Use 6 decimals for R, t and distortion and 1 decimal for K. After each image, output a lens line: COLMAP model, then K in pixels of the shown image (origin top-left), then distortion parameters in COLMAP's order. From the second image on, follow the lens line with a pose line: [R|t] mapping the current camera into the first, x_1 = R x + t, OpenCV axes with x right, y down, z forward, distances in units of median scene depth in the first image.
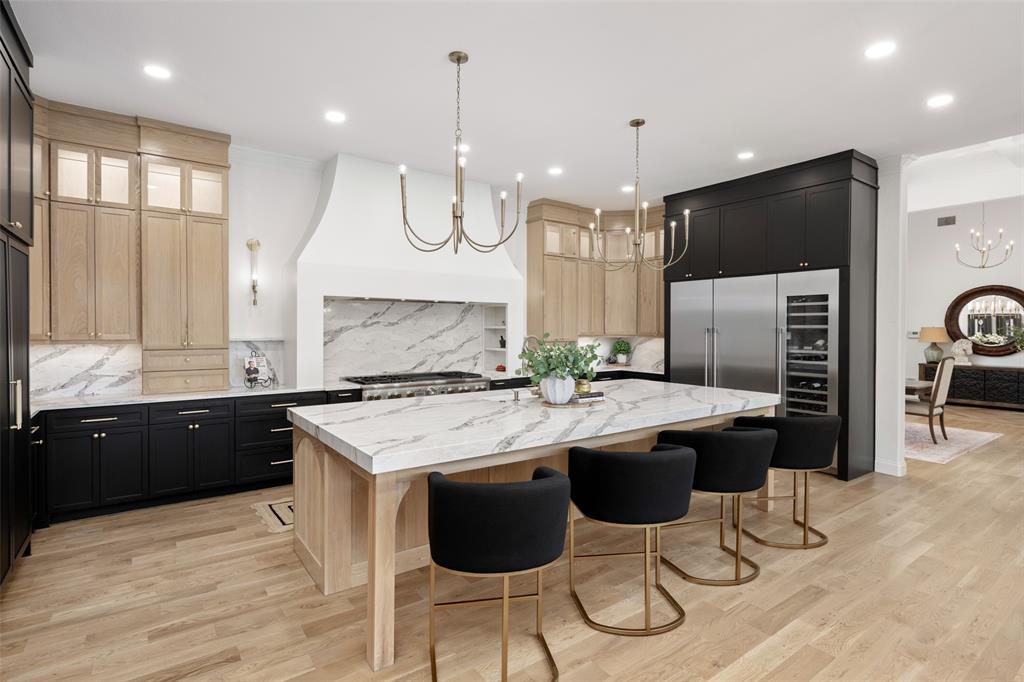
lens RADIAL K [[501.0, 0, 519.8], [0, 501.0, 333.1], [0, 0, 1]] dist [0.009095, -0.002895]
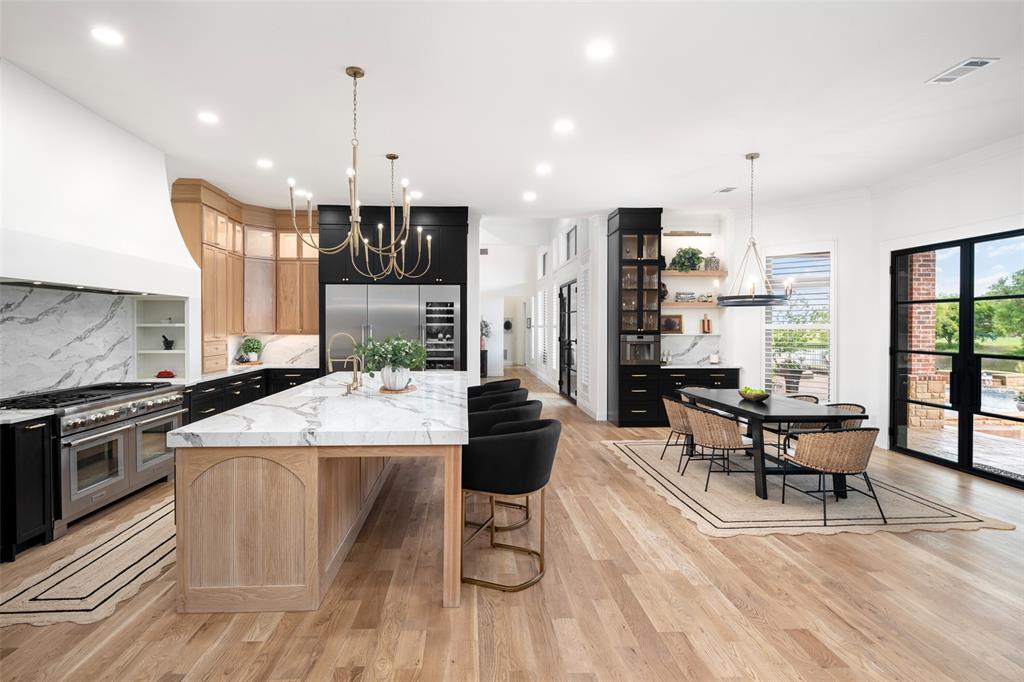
lens RADIAL K [[501.0, 0, 491.4], [0, 501.0, 330.4], [0, 0, 1]] dist [0.009095, -0.002895]
pose [[0.551641, -0.010296, 0.834018, -0.558078], [0.009948, 0.999934, 0.005765, -0.002814], [-0.834022, 0.005116, 0.551707, 0.115337]]
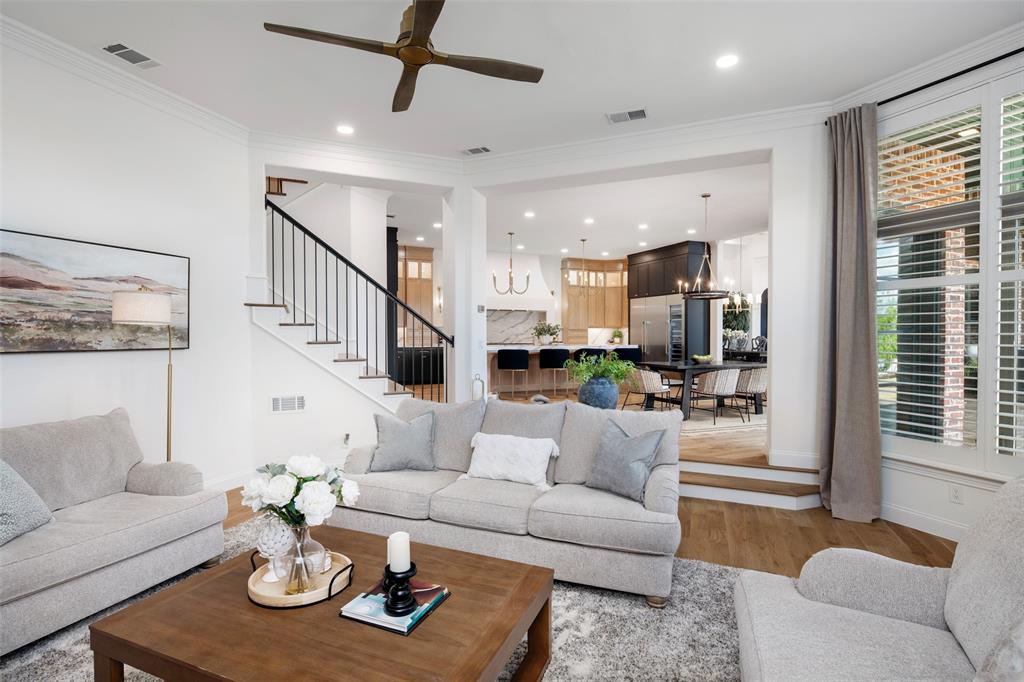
lens RADIAL K [[501.0, 0, 509.6], [0, 501.0, 337.7], [0, 0, 1]] dist [0.009095, -0.002895]
pose [[0.971725, -0.000688, -0.236113, 0.398470], [-0.000859, 0.999979, -0.006449, 0.084270], [0.236113, 0.006469, 0.971704, -1.338927]]
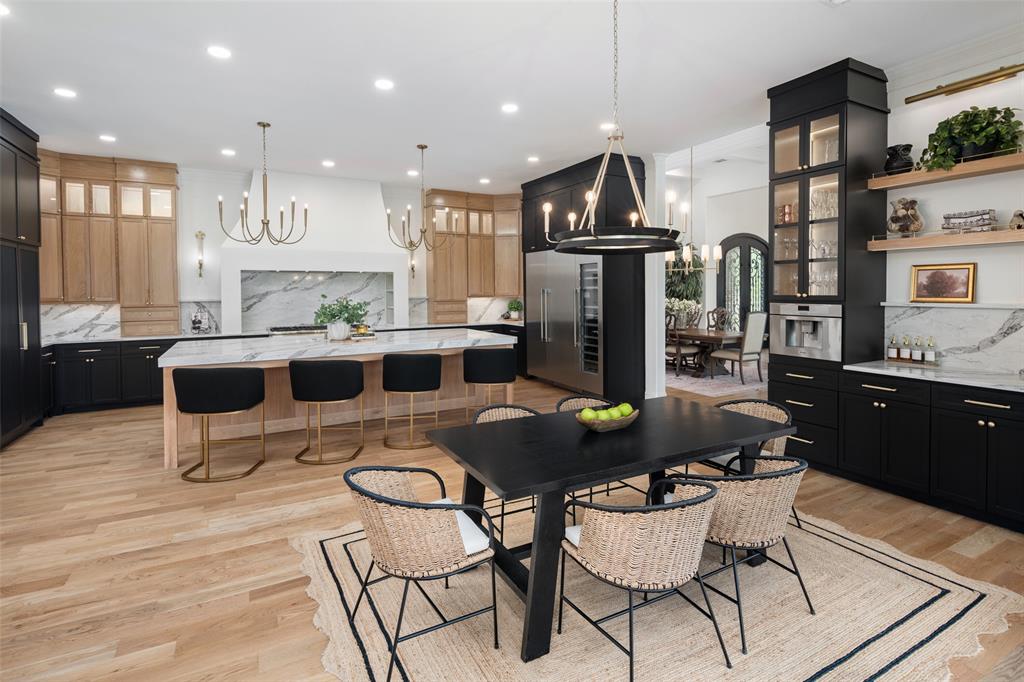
lens RADIAL K [[501.0, 0, 513.5], [0, 501.0, 299.6], [0, 0, 1]] dist [0.009095, -0.002895]
pose [[0.990528, -0.007439, -0.137107, 0.577281], [0.008683, 0.999926, 0.008475, 0.005474], [0.137034, -0.009586, 0.990520, -0.322202]]
